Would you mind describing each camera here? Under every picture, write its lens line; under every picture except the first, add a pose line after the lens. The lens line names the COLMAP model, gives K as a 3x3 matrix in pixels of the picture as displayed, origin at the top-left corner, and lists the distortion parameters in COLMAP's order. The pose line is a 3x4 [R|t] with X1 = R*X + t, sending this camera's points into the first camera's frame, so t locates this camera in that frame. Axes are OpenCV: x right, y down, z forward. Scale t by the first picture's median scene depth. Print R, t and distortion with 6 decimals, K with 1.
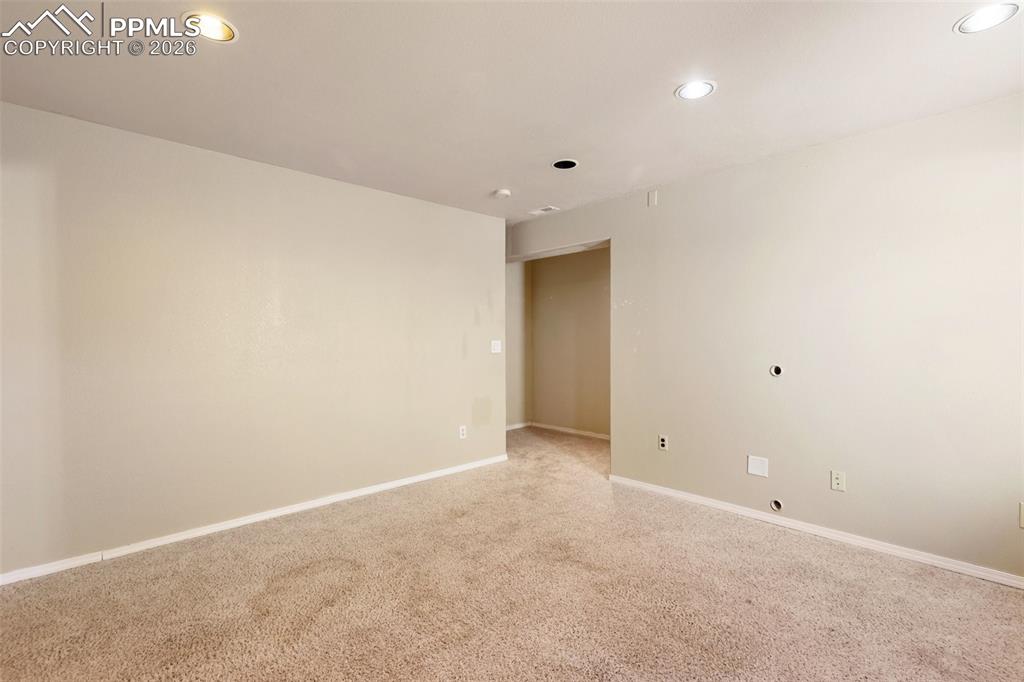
lens RADIAL K [[463.9, 0, 517.3], [0, 463.9, 343.7], [0, 0, 1]] dist [0.001097, 0.000363]
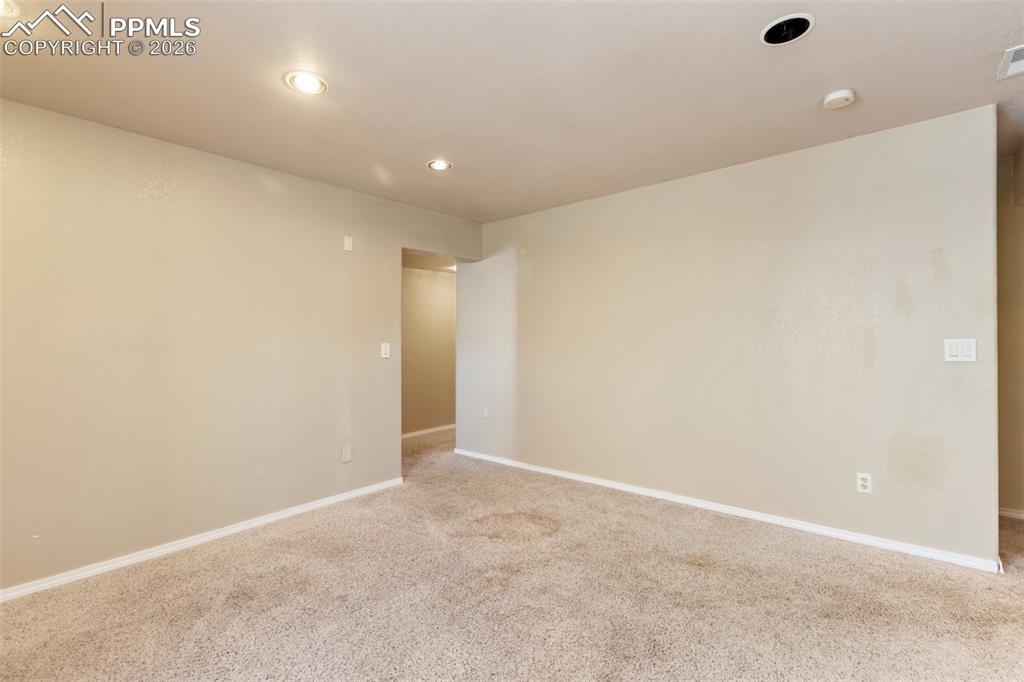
lens RADIAL K [[463.9, 0, 517.2], [0, 463.9, 338.9], [0, 0, 1]] dist [0.001097, 0.000363]
pose [[0.100394, -0.000669, -0.994947, 0.620925], [0.001248, 0.999999, -0.000546, -0.008972], [0.994947, -0.001187, 0.100395, 0.617178]]
